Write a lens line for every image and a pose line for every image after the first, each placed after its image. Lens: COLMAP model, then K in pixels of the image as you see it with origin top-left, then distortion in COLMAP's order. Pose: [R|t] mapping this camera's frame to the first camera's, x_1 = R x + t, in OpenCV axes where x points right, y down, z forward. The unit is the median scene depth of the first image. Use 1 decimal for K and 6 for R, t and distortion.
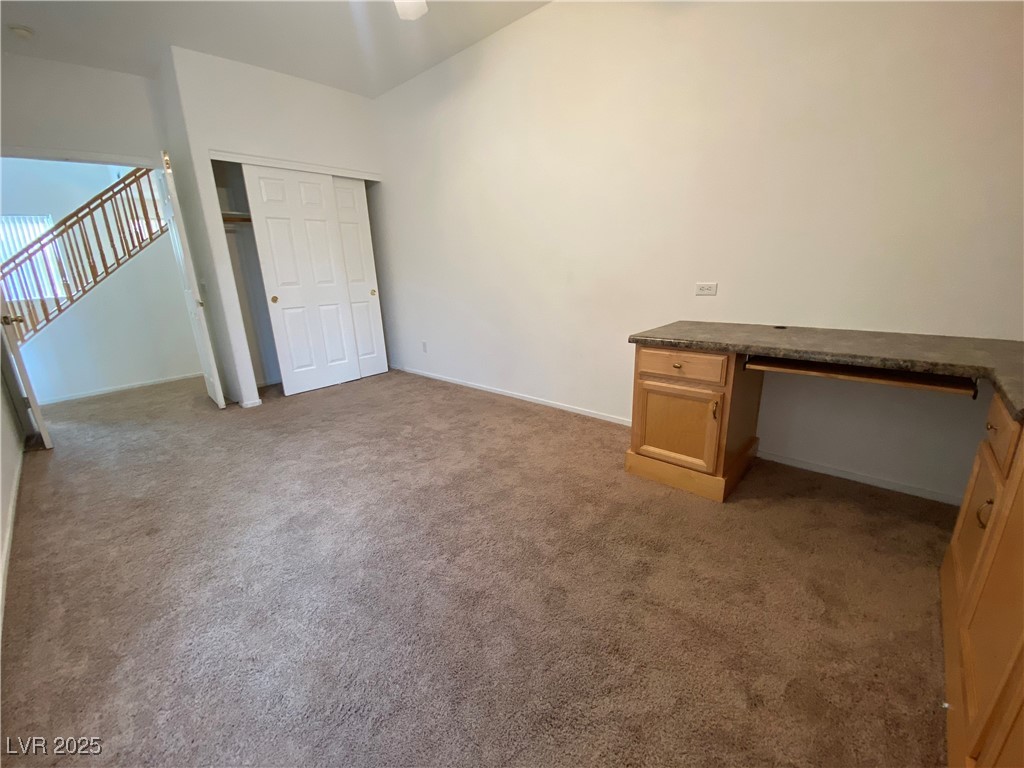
lens RADIAL K [[407.9, 0, 507.5], [0, 407.9, 383.1], [0, 0, 1]] dist [0.019251, -0.021371]
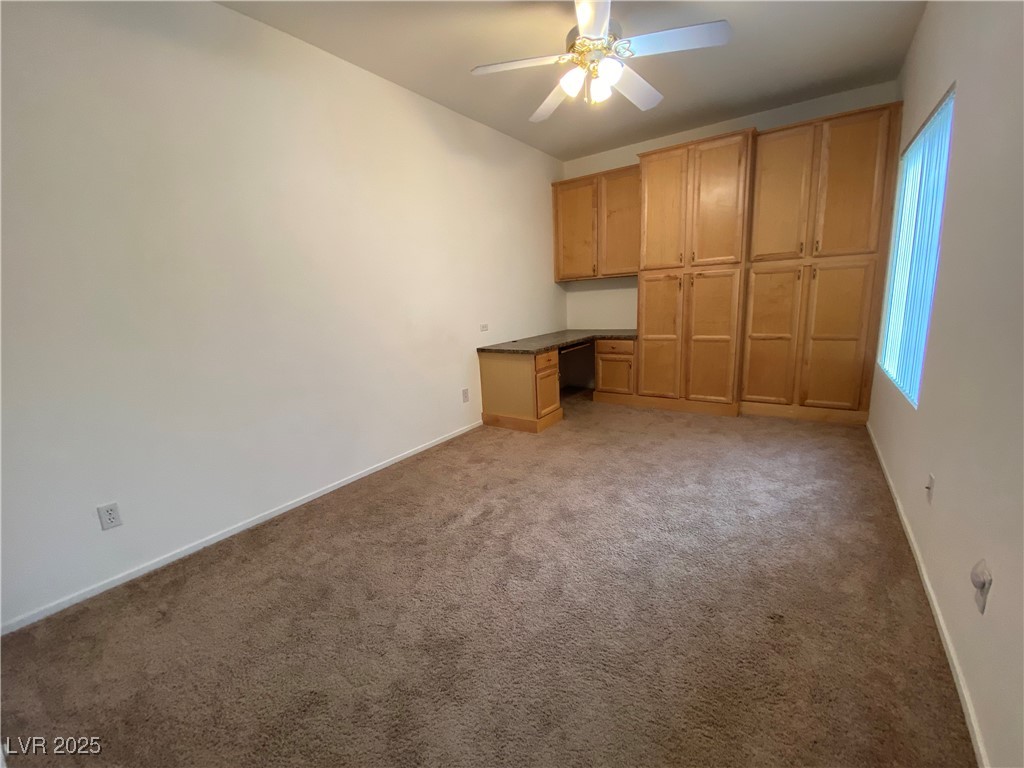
lens RADIAL K [[407.9, 0, 507.5], [0, 407.9, 383.1], [0, 0, 1]] dist [0.019251, -0.021371]
pose [[-0.121110, -0.164451, 0.978922, -1.072026], [0.320776, 0.926785, 0.195378, -0.278241], [-0.939380, 0.337677, -0.059491, 0.979820]]
